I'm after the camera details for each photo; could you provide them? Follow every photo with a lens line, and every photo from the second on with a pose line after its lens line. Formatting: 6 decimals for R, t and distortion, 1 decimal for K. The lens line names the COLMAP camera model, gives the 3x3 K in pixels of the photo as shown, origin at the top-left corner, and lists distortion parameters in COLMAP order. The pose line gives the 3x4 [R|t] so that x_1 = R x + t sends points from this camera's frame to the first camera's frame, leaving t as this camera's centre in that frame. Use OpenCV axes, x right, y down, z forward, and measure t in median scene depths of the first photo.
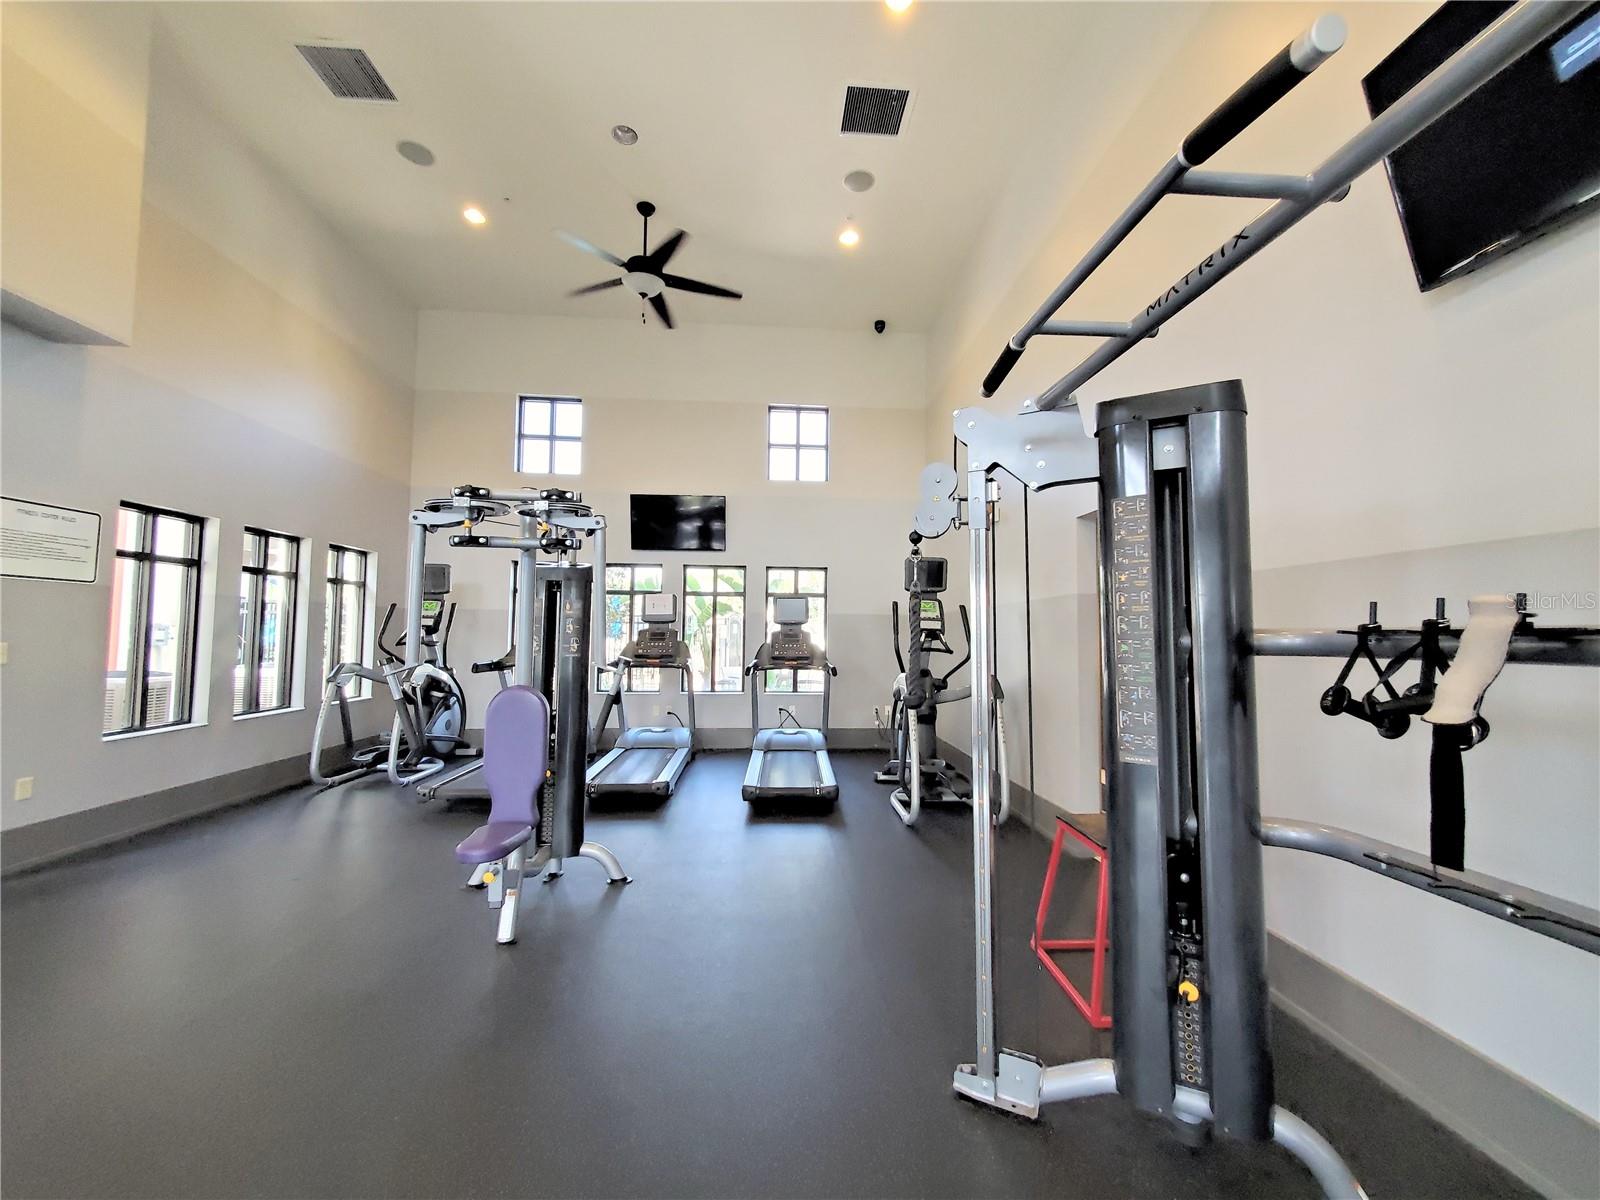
lens RADIAL K [[638.4, 0, 814.0], [0, 638.4, 595.8], [0, 0, 1]] dist [0.002837, 0.000300]
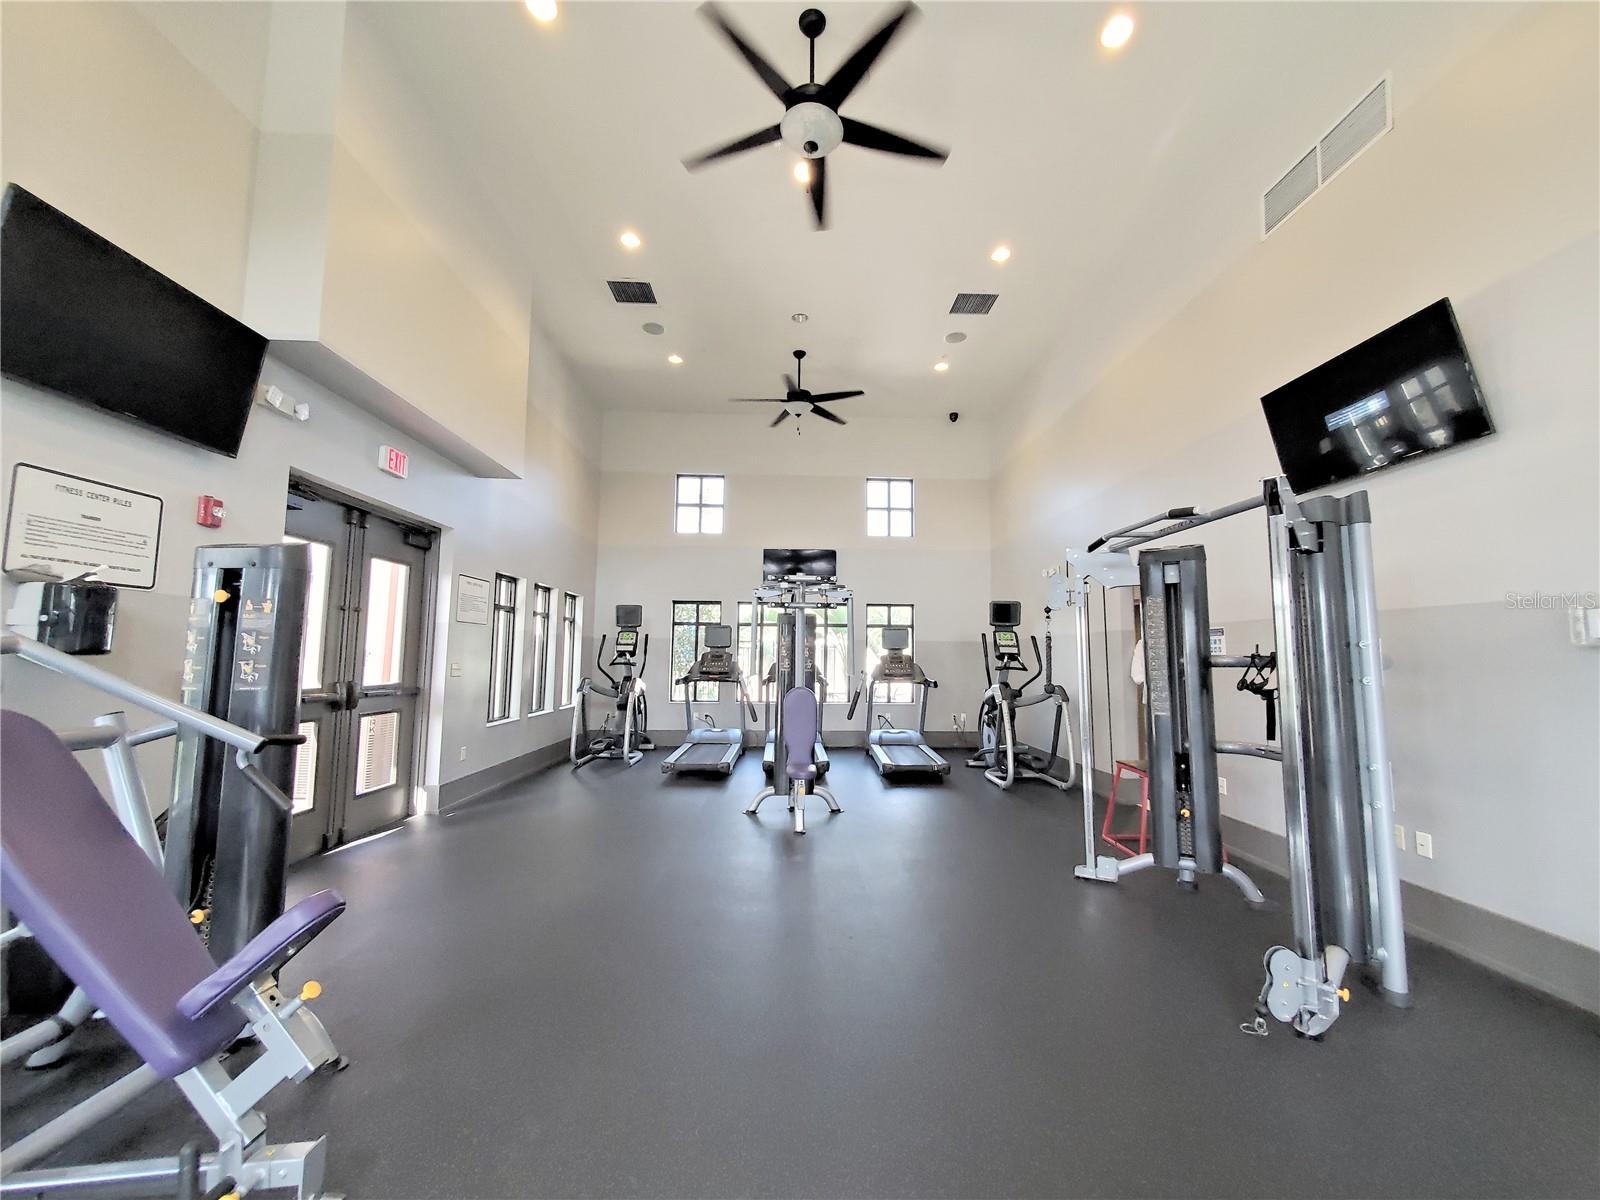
lens RADIAL K [[638.4, 0, 814.0], [0, 638.4, 595.8], [0, 0, 1]] dist [0.002837, 0.000300]
pose [[0.999439, -0.004371, -0.033215, -0.204877], [0.003230, 0.999405, -0.034337, -0.027210], [0.033345, 0.034210, 0.998858, -0.418910]]
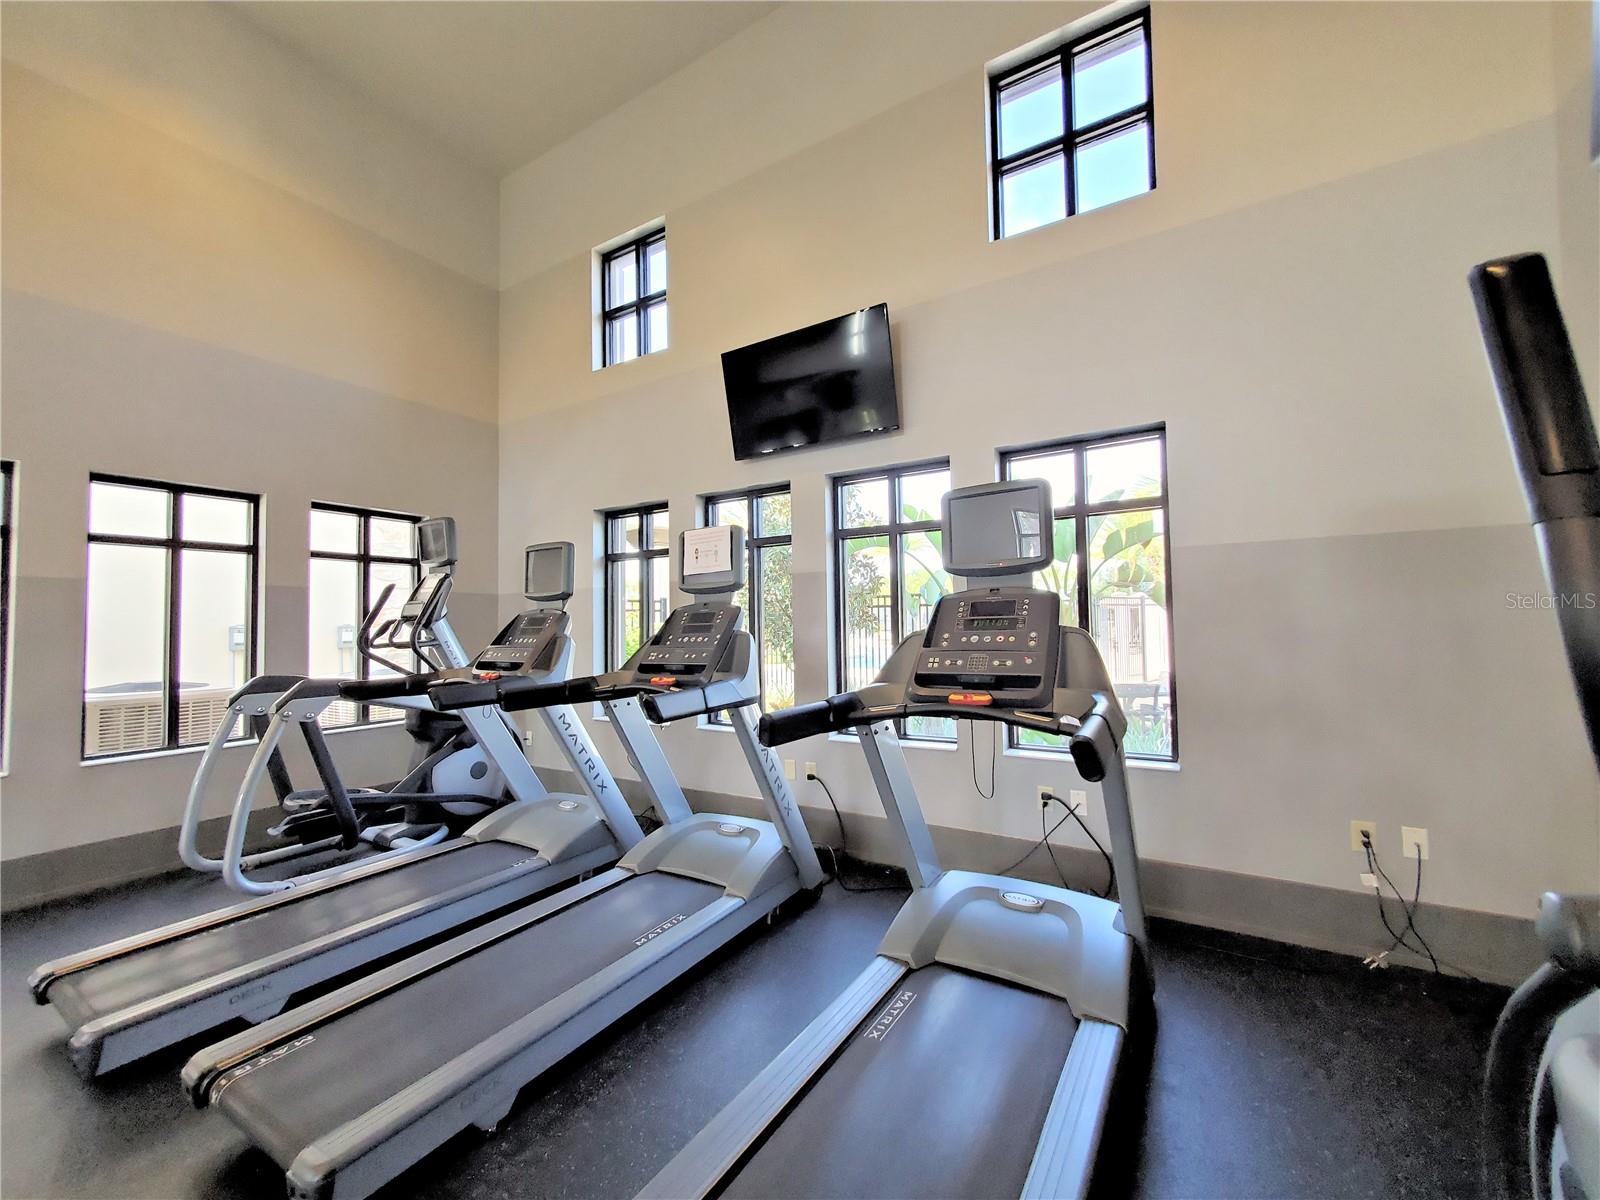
lens RADIAL K [[638.4, 0, 814.0], [0, 638.4, 595.8], [0, 0, 1]] dist [0.002837, 0.000300]
pose [[0.815707, -0.056276, -0.575722, 0.094407], [0.065179, 0.997860, -0.005190, 0.066315], [0.574782, -0.033292, 0.817629, 0.865822]]
